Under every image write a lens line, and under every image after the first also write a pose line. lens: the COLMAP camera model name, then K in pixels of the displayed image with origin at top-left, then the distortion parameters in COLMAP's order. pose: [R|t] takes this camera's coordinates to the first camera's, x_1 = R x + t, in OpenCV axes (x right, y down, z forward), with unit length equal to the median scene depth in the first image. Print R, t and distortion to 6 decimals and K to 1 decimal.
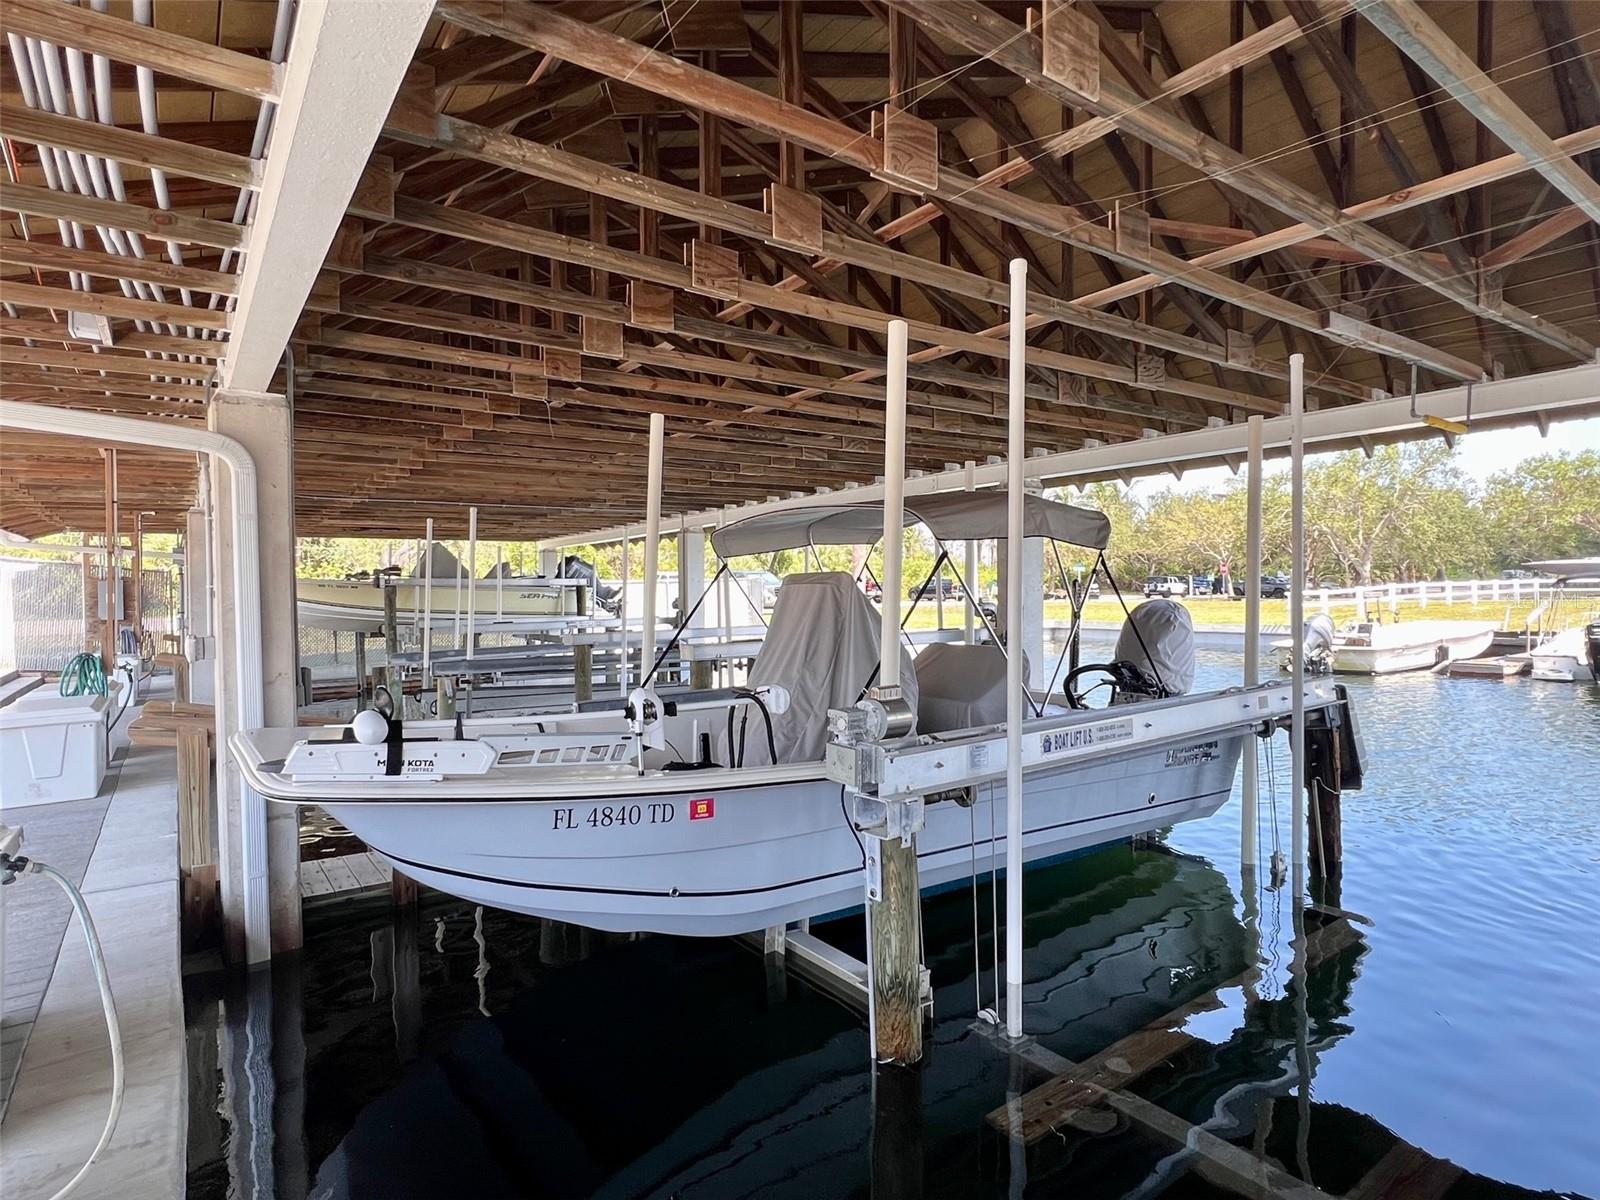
lens RADIAL K [[864.2, 0, 793.9], [0, 864.2, 604.8], [0, 0, 1]] dist [-0.002148, -0.001534]
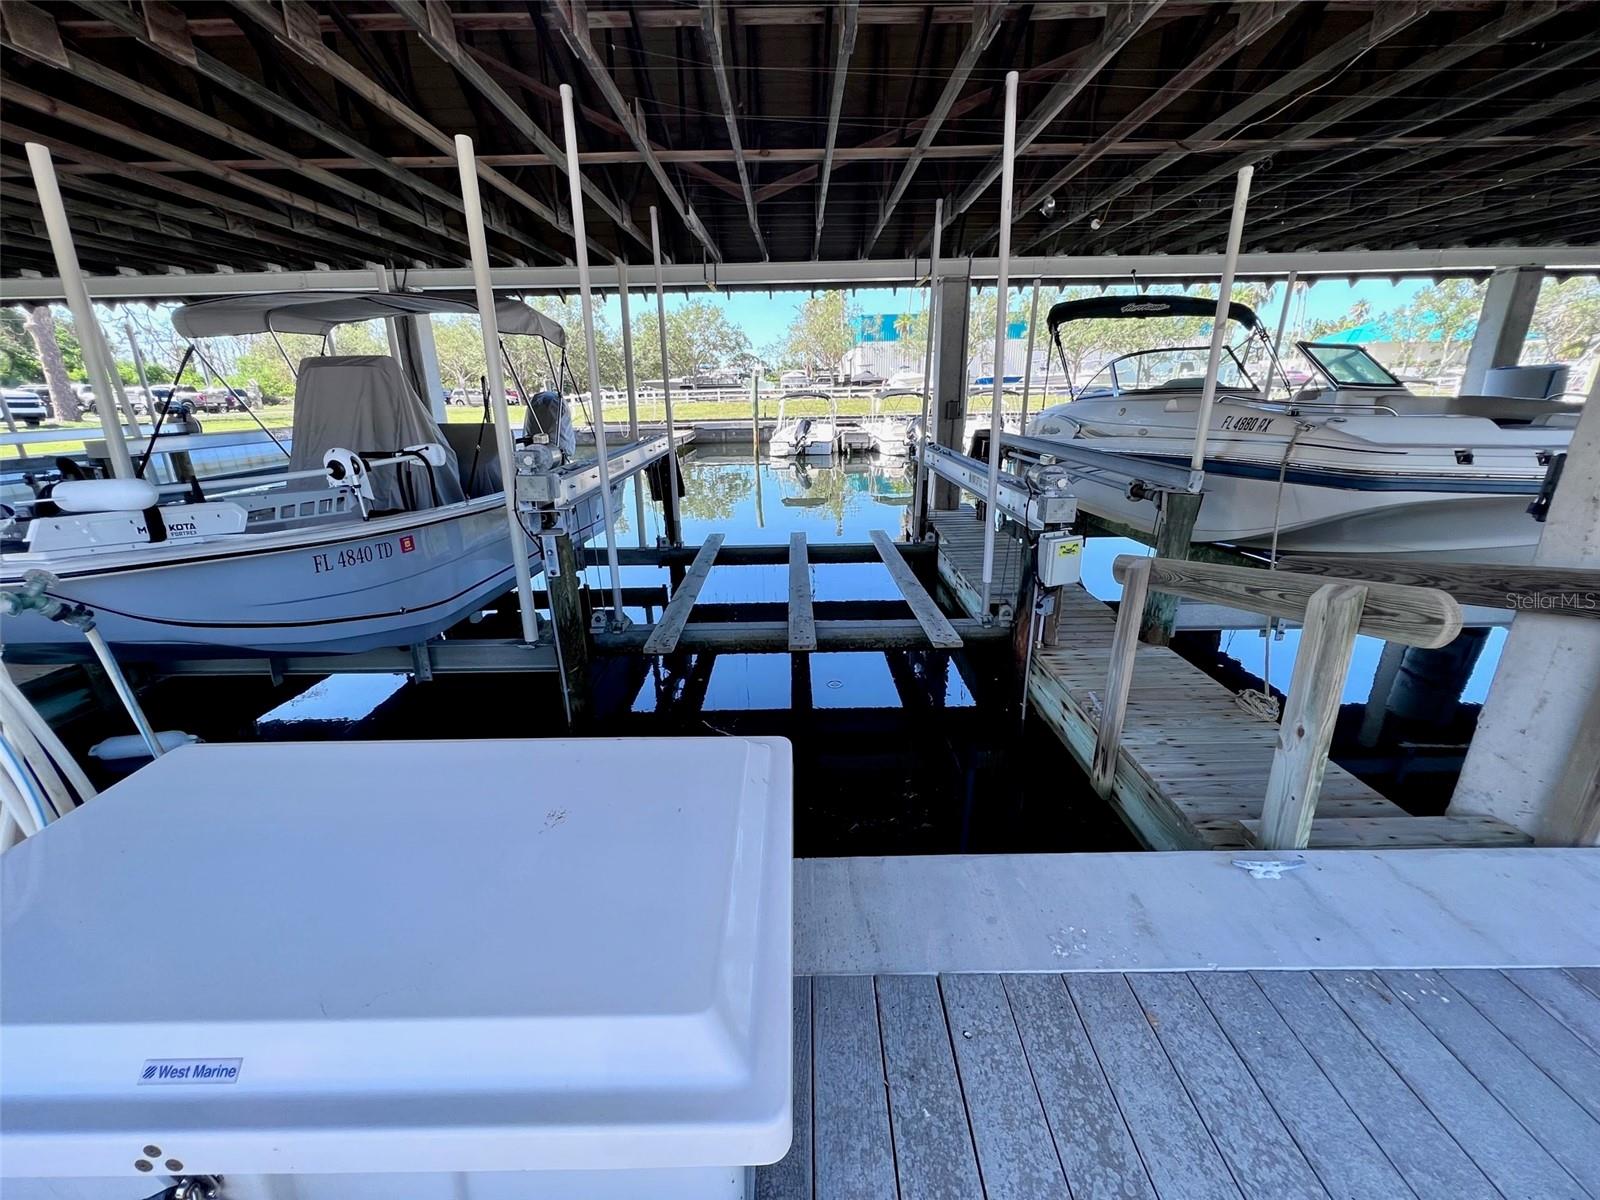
lens RADIAL K [[639.6, 0, 798.2], [0, 639.6, 603.2], [0, 0, 1]] dist [-0.000788, -0.000038]
pose [[0.582220, -0.250748, 0.773399, -0.476036], [0.020462, 0.955471, 0.294375, 0.050598], [-0.812774, -0.155565, 0.561425, -0.004764]]
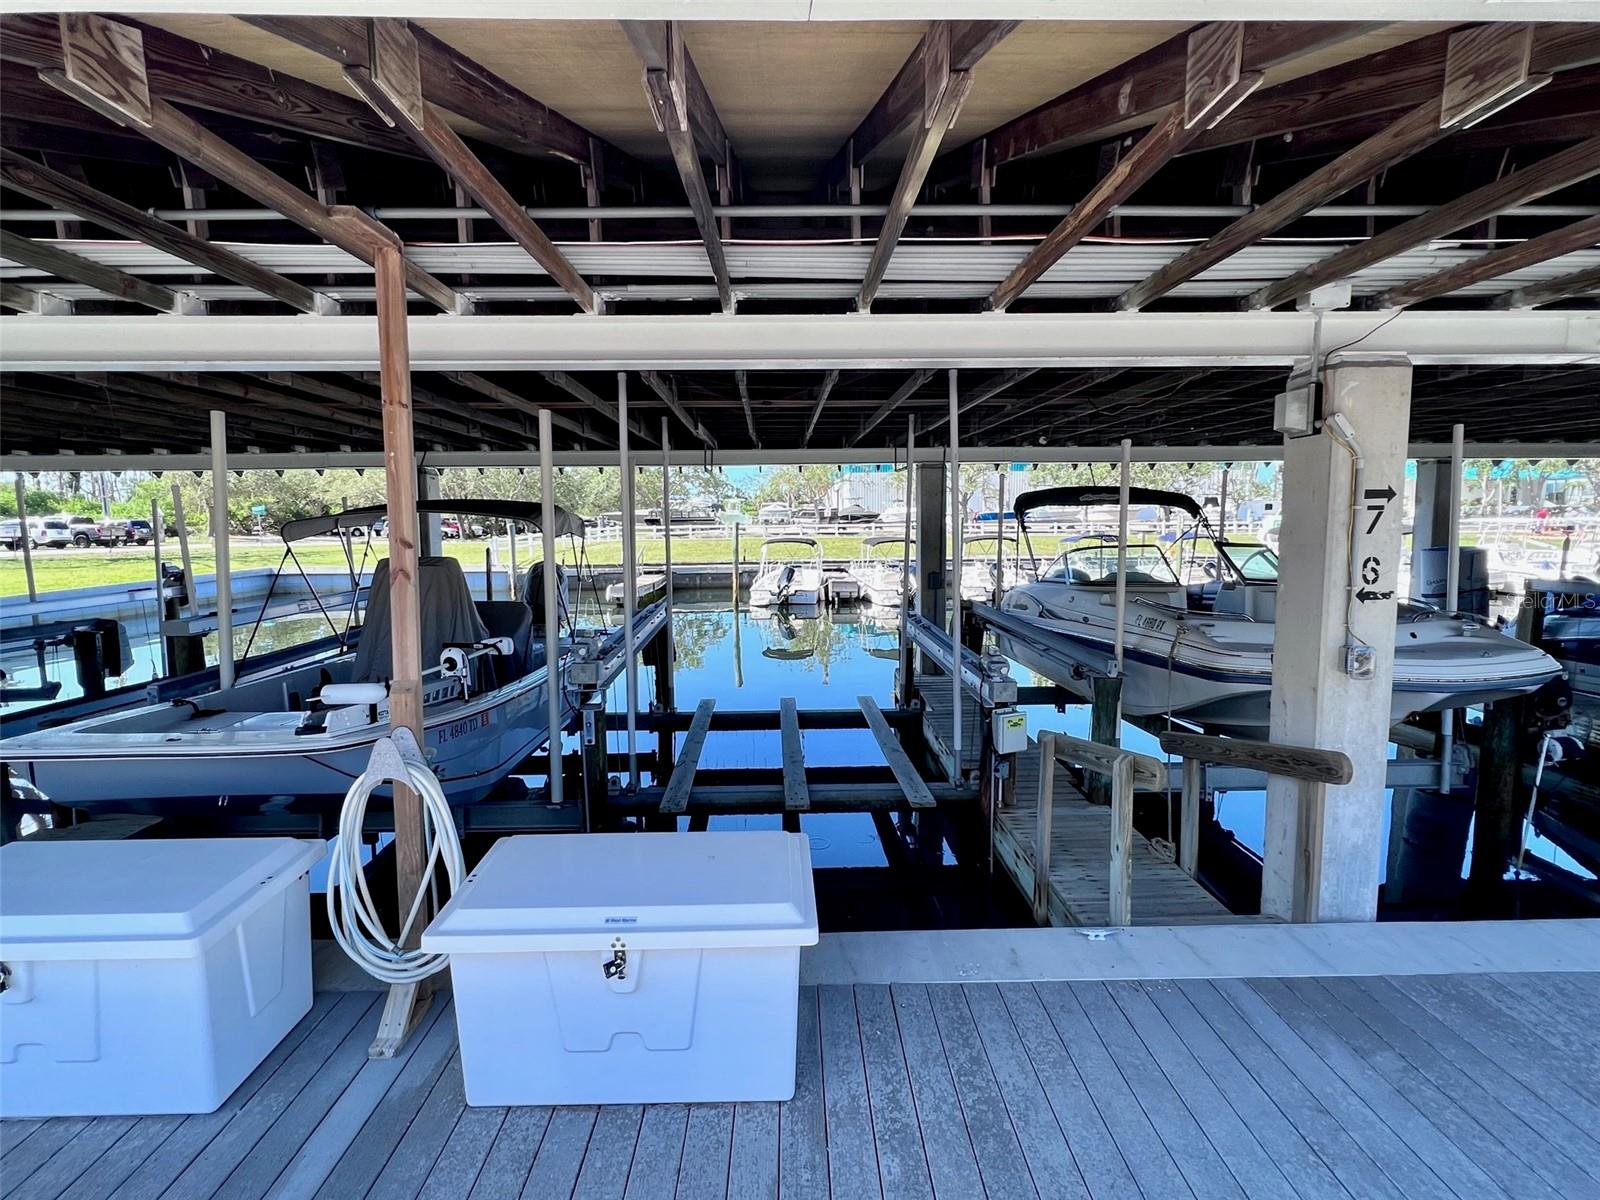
lens RADIAL K [[776.6, 0, 793.6], [0, 776.6, 603.9], [0, 0, 1]] dist [-0.001104, 0.000127]
pose [[0.565189, -0.079102, 0.821161, -0.862295], [0.013055, 0.996125, 0.086971, -0.083206], [-0.824858, -0.038435, 0.564031, -0.242431]]
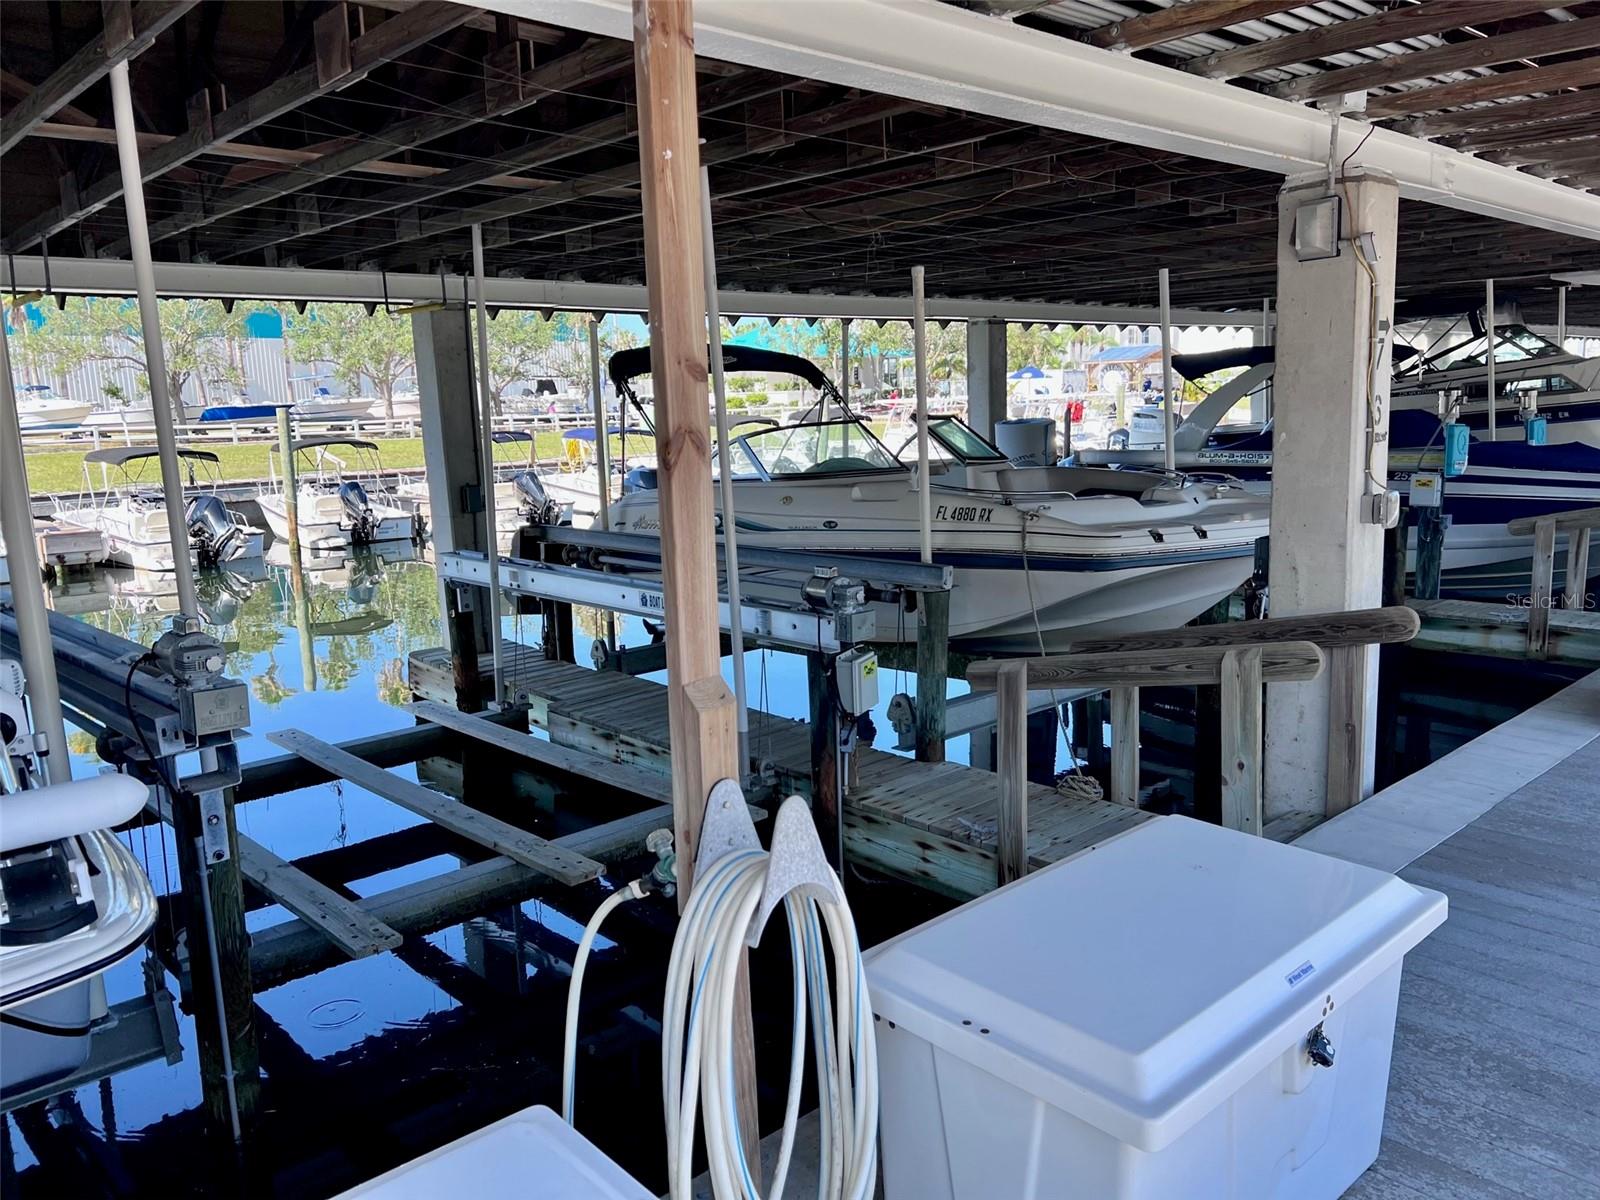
lens RADIAL K [[1195.0, 0, 788.6], [0, 1195.0, 608.1], [0, 0, 1]] dist [0.059826, -0.069902]
pose [[-0.114850, -0.150691, 0.981887, -0.965910], [0.049825, 0.986309, 0.157198, -0.060700], [-0.992133, 0.066977, -0.105769, 0.472937]]
